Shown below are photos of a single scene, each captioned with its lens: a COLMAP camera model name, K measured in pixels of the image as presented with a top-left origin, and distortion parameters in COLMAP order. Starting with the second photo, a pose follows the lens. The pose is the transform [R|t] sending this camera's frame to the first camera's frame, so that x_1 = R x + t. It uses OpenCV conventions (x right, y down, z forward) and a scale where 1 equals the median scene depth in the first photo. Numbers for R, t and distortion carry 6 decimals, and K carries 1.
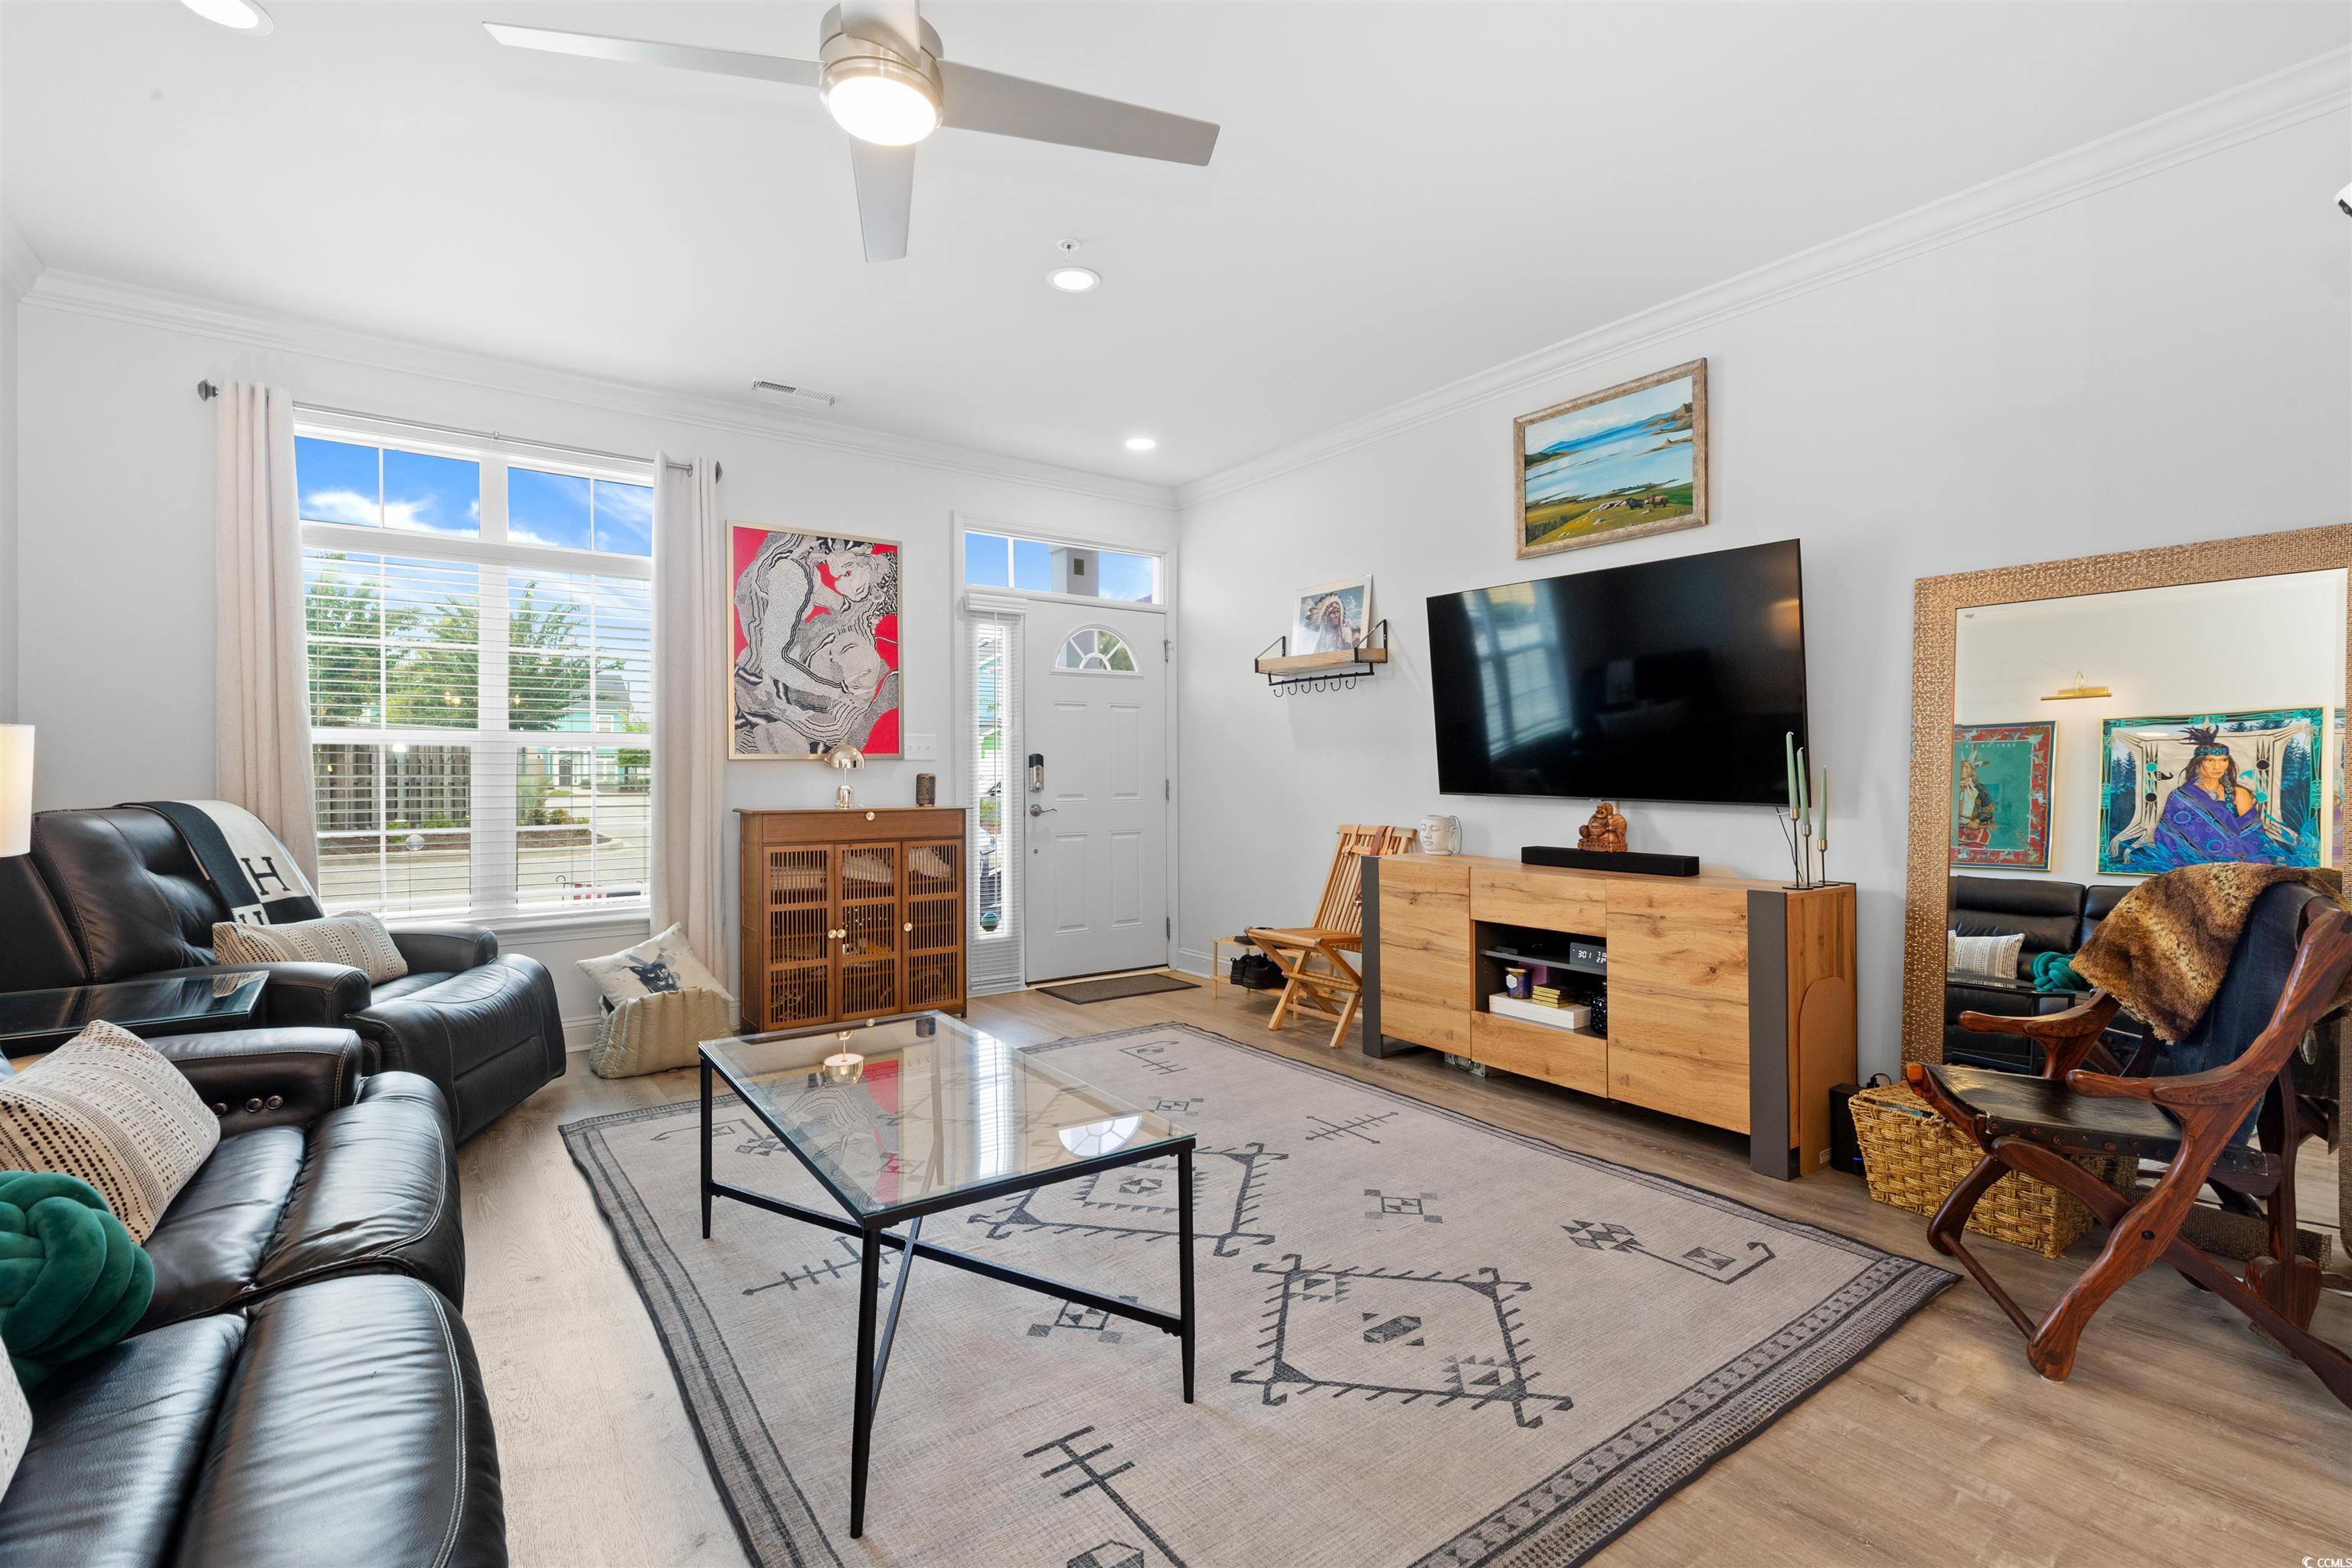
lens RADIAL K [[1058.2, 0, 1173.8], [0, 1058.2, 775.1], [0, 0, 1]] dist [0.004940, 0.000507]
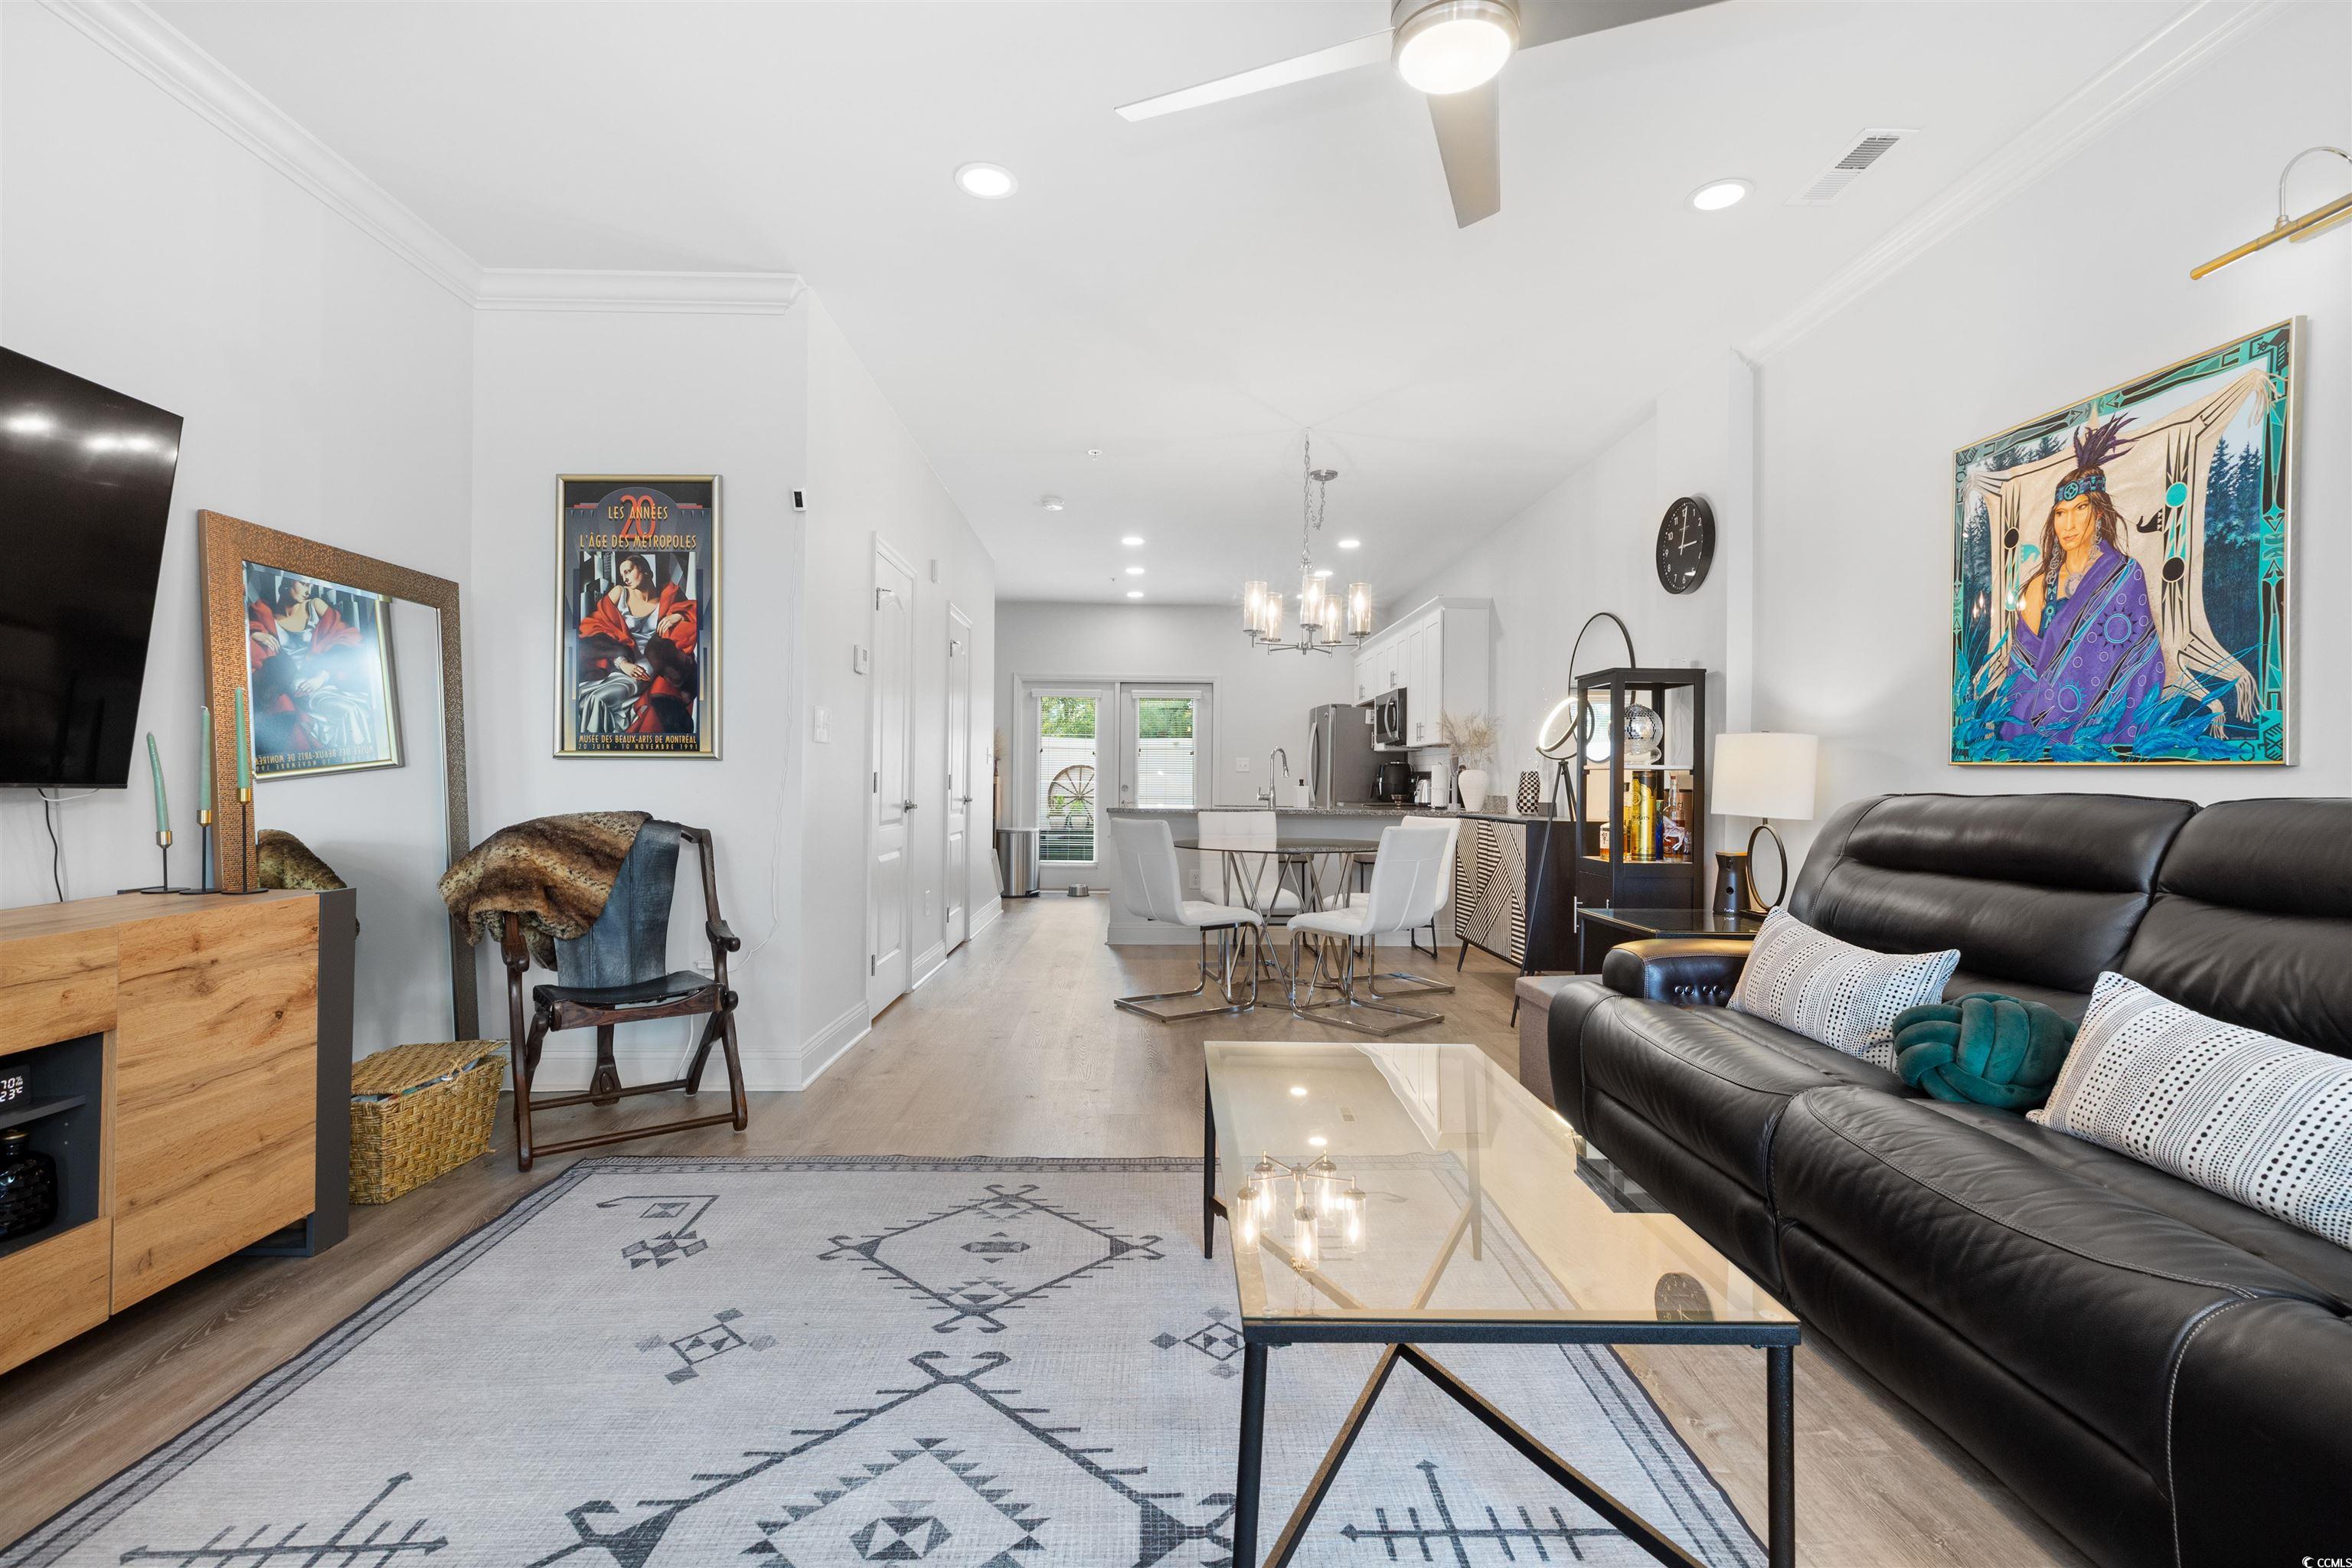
lens RADIAL K [[1058.2, 0, 1173.8], [0, 1058.2, 775.1], [0, 0, 1]] dist [0.004940, 0.000507]
pose [[-0.826055, -0.004326, 0.563573, -0.334943], [-0.009041, 0.999944, -0.005577, 0.017301], [-0.563518, -0.009702, -0.826047, 1.060106]]
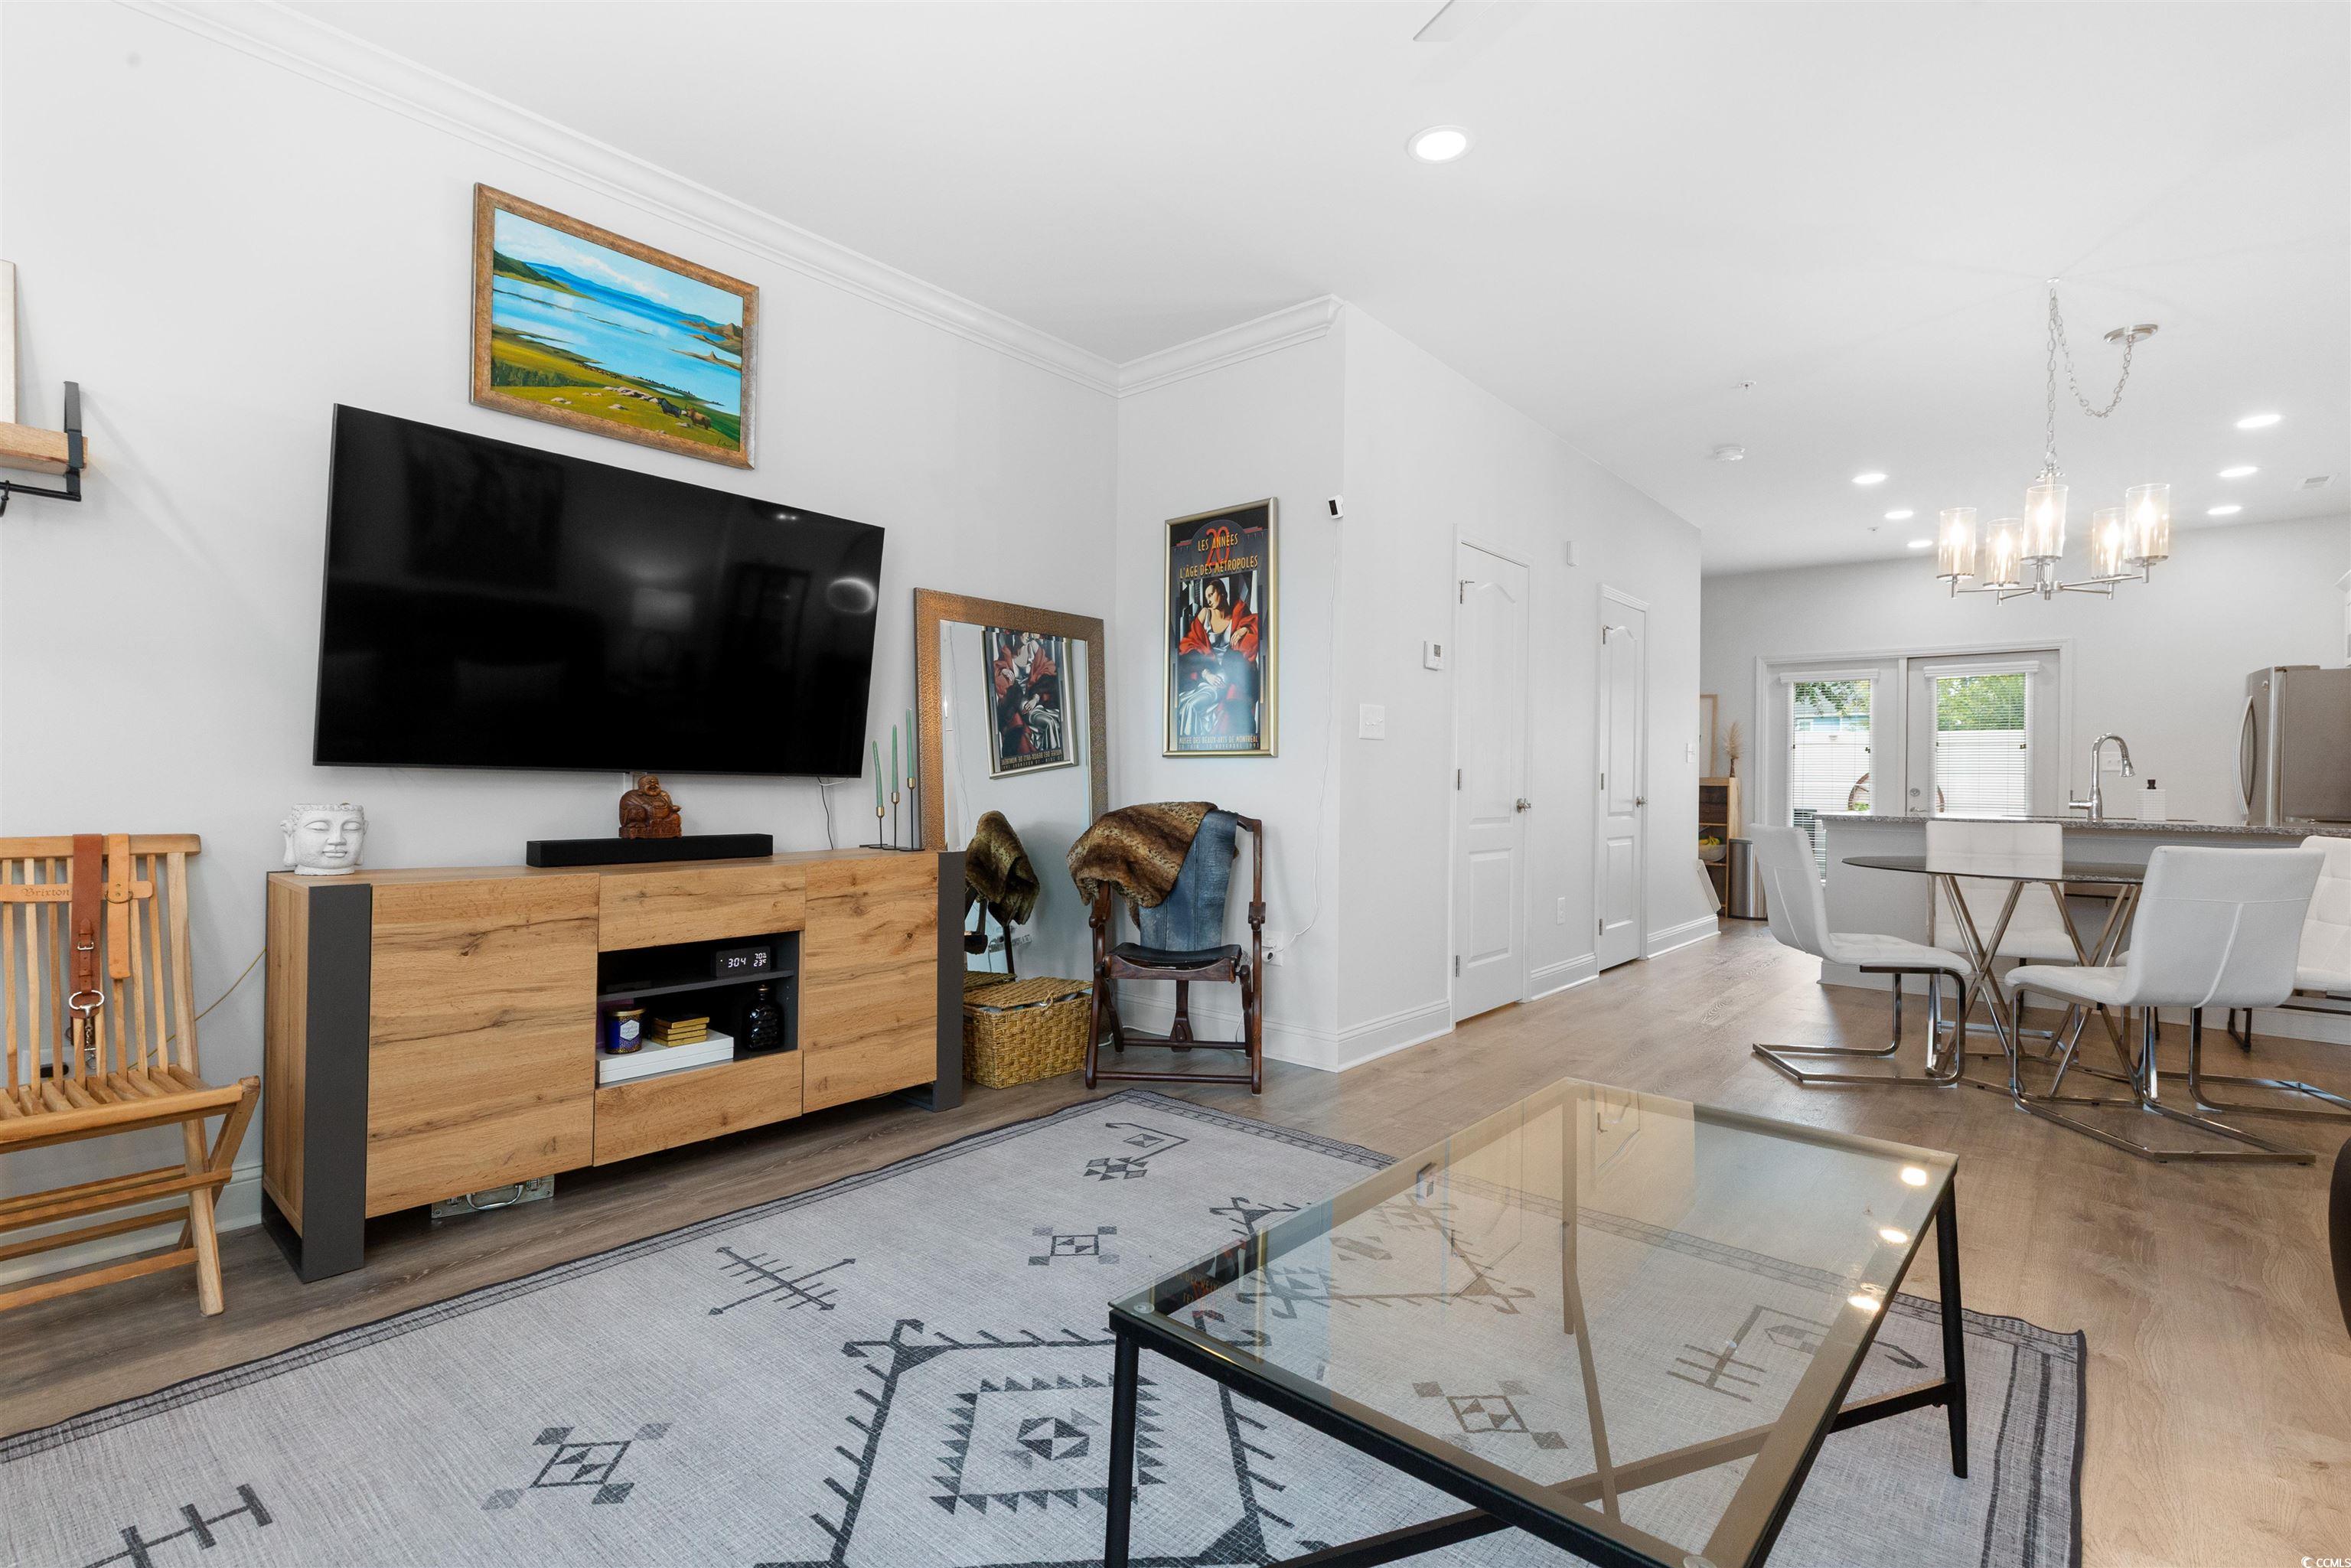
lens RADIAL K [[1089.6, 0, 1173.6], [0, 1089.6, 774.4], [0, 0, 1]] dist [0.003975, 0.000374]
pose [[-0.235158, -0.000052, 0.971957, -0.486288], [-0.011437, 0.999931, -0.002714, 0.023653], [-0.971890, -0.011755, -0.235143, 0.846539]]
